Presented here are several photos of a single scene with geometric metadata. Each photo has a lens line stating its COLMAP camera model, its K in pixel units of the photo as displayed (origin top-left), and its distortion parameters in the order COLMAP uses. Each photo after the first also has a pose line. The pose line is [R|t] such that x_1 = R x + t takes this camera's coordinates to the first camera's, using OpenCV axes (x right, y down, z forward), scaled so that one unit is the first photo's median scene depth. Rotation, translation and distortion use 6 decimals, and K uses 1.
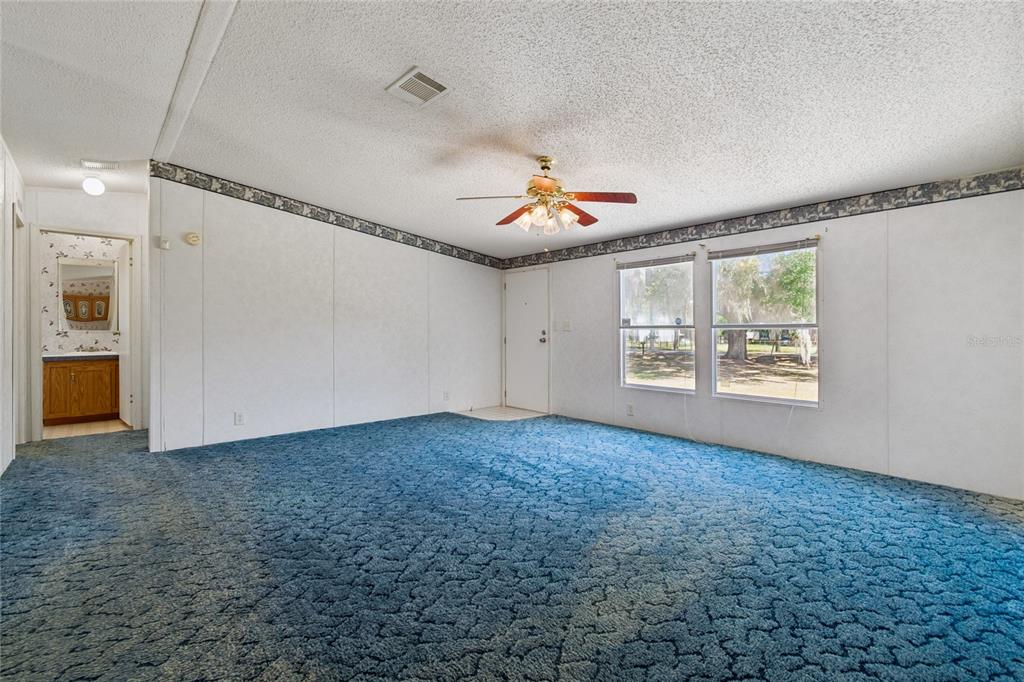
lens RADIAL K [[459.5, 0, 517.1], [0, 459.5, 333.2], [0, 0, 1]] dist [0.003745, -0.001432]
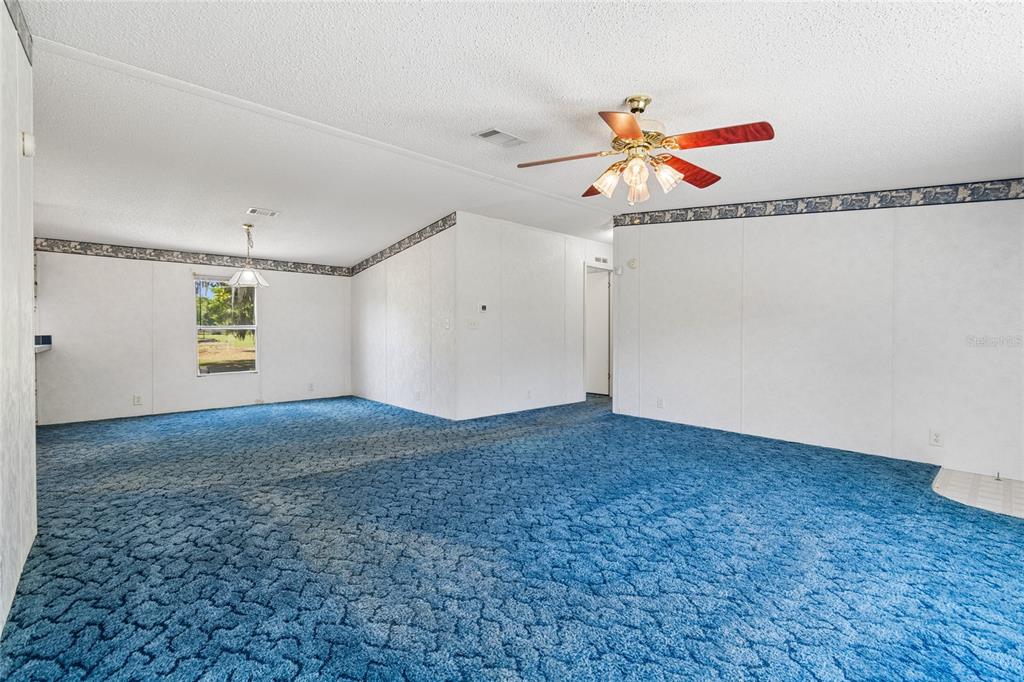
lens RADIAL K [[459.5, 0, 517.6], [0, 459.5, 339.1], [0, 0, 1]] dist [0.003745, -0.001432]
pose [[-0.005740, 0.017147, -0.999837, 0.813751], [-0.003828, 0.999845, 0.017169, -0.003508], [0.999976, 0.003926, -0.005674, 0.817122]]
